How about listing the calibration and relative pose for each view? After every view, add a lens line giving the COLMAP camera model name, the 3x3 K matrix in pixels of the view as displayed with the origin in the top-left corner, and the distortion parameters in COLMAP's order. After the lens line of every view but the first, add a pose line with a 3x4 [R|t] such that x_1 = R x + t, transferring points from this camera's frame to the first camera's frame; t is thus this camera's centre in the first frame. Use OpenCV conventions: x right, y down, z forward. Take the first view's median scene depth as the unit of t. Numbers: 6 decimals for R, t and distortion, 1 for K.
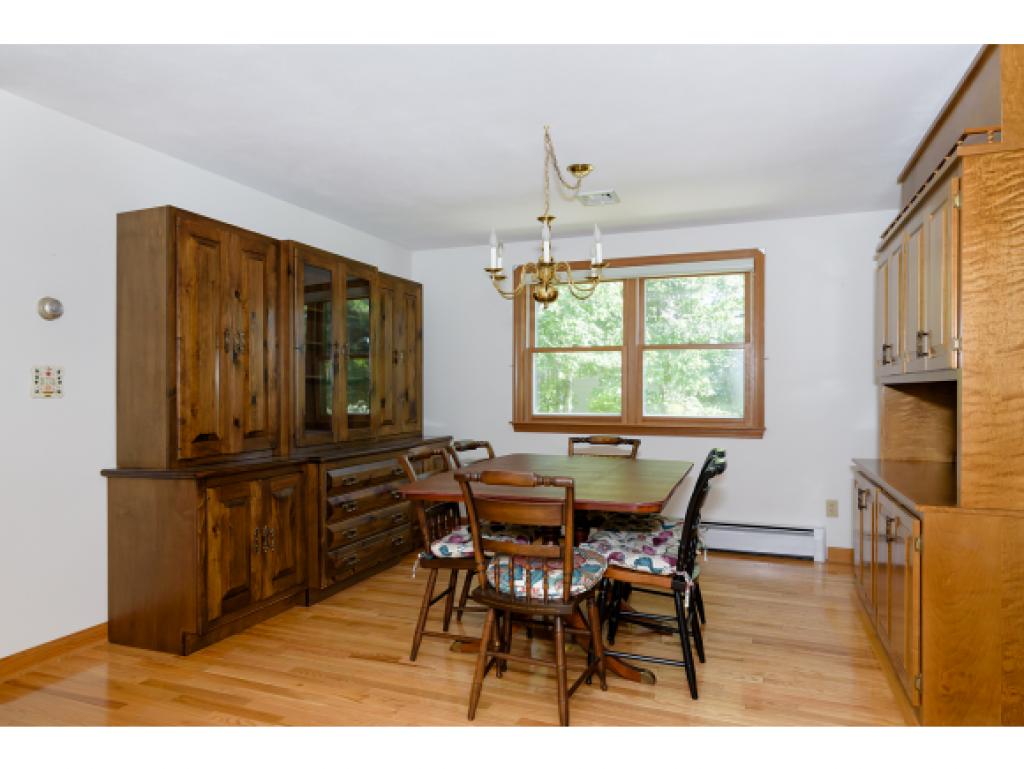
lens RADIAL K [[643.7, 0, 512.0], [0, 643.7, 384.5], [0, 0, 1]] dist [0.001128, -0.001583]
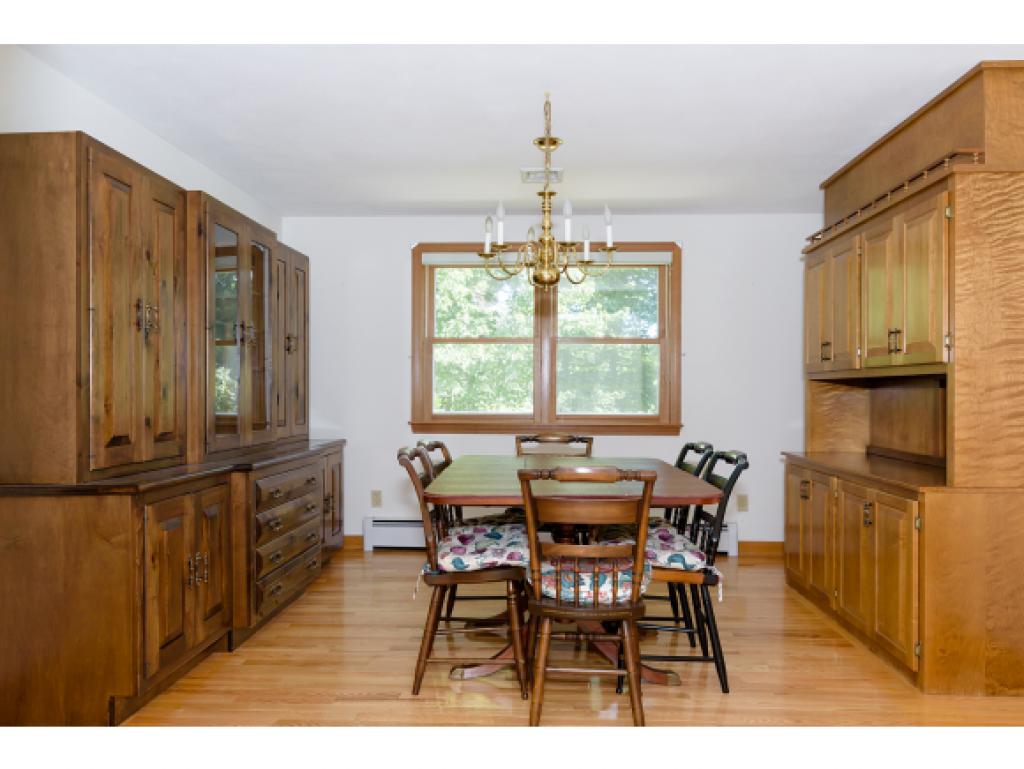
lens RADIAL K [[732.7, 0, 513.9], [0, 732.7, 383.9], [0, 0, 1]] dist [0.000204, 0.000036]
pose [[0.948074, 0.006799, 0.317978, -0.327345], [-0.006321, 0.999977, -0.002533, 0.014997], [-0.317988, 0.000392, 0.948095, 0.029384]]
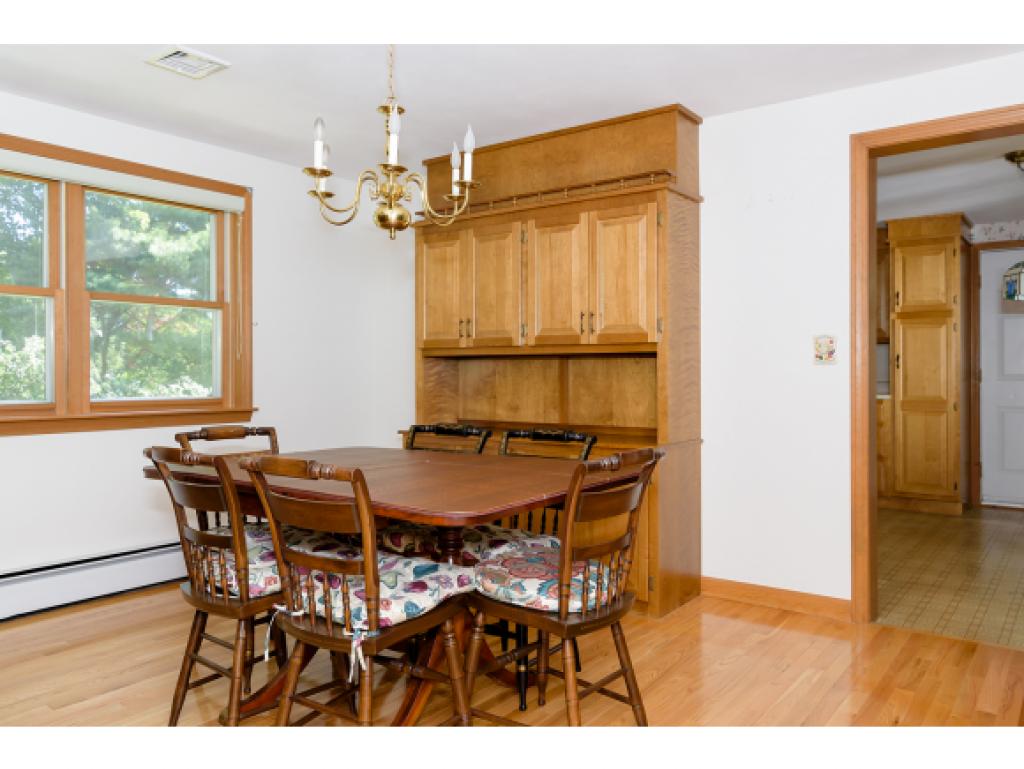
lens RADIAL K [[768.9, 0, 512.9], [0, 768.9, 379.7], [0, 0, 1]] dist [-0.001463, -0.000313]
pose [[0.264597, -0.010074, 0.964306, -0.736255], [-0.007415, 0.999895, 0.012480, 0.026115], [-0.964331, -0.010452, 0.264494, 0.666967]]
